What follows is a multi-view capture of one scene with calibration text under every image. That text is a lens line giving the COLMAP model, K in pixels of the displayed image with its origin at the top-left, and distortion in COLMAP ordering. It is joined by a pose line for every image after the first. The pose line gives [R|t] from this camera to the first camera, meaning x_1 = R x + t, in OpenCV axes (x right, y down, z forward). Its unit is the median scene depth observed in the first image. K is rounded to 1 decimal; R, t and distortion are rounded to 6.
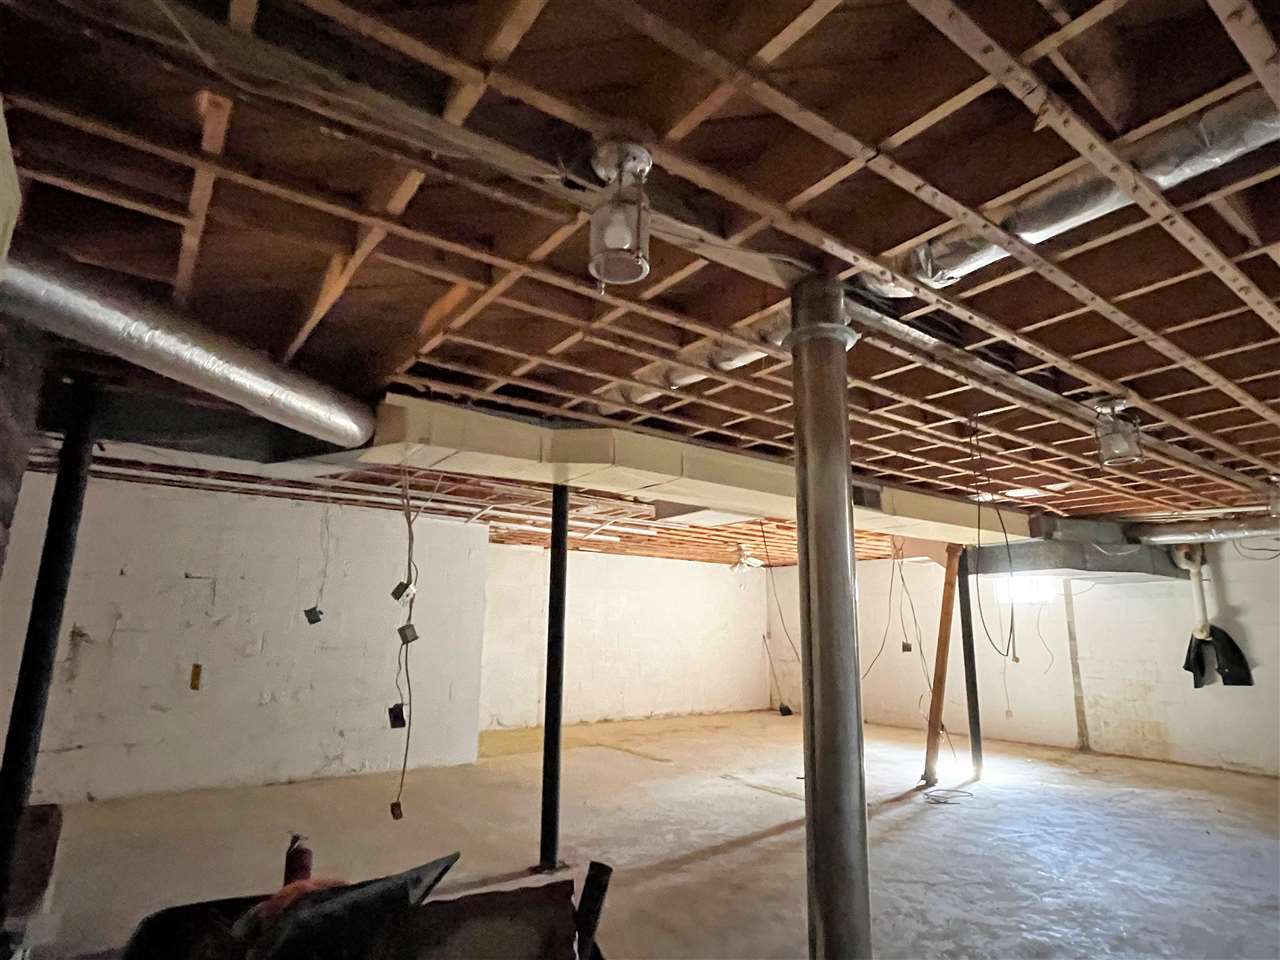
lens RADIAL K [[696.4, 0, 640.0], [0, 696.4, 480.0], [0, 0, 1]] dist [-0.024507, 0.021706]
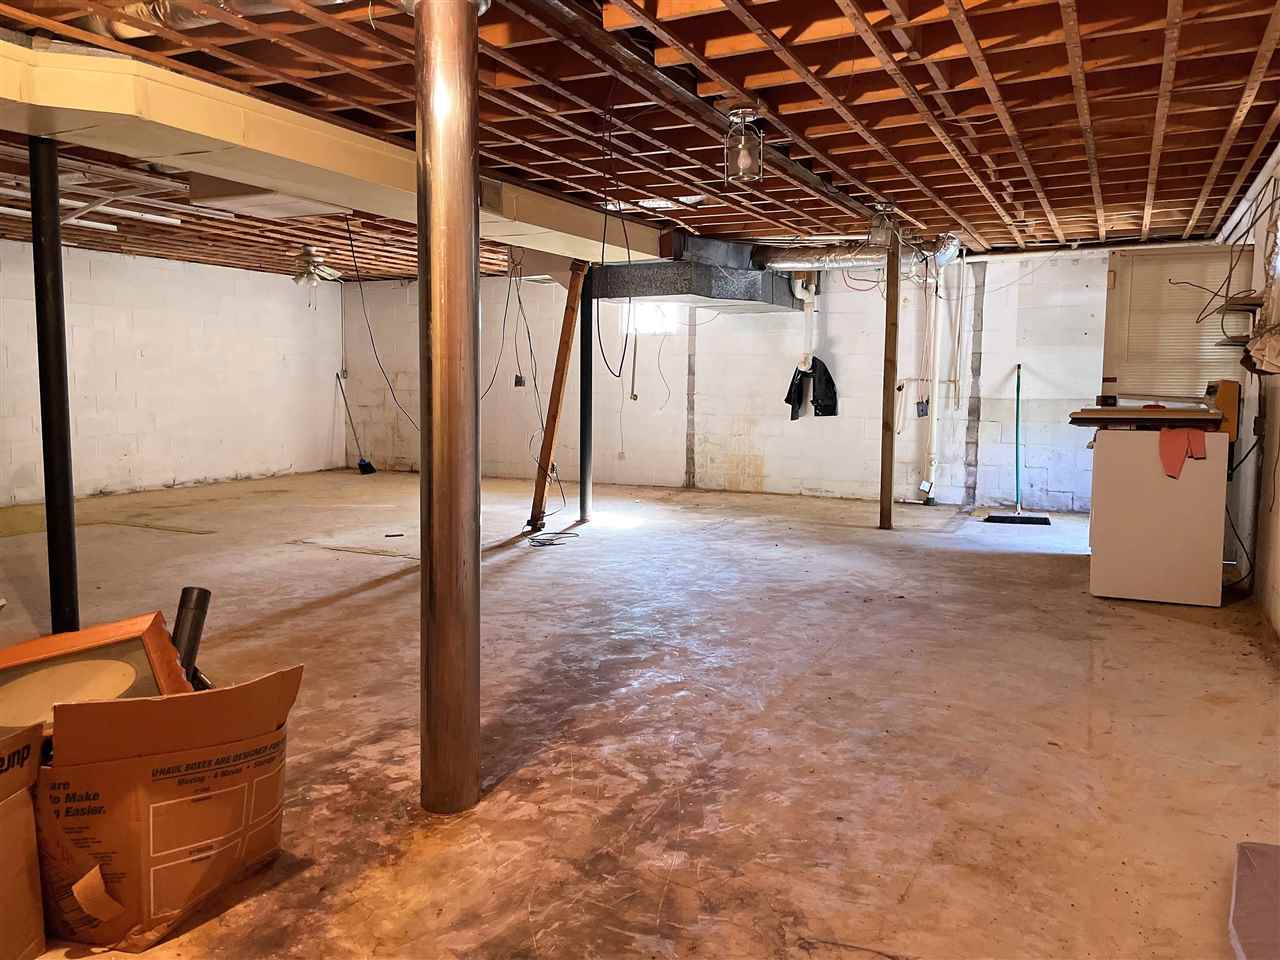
lens RADIAL K [[964.4, 0, 639.5], [0, 964.4, 456.1], [0, 0, 1]] dist [0.072258, -0.090552]
pose [[0.884547, -0.047215, 0.464054, -0.047855], [-0.090002, 0.958893, 0.269116, -0.003139], [-0.457685, -0.279812, 0.843937, -0.112753]]
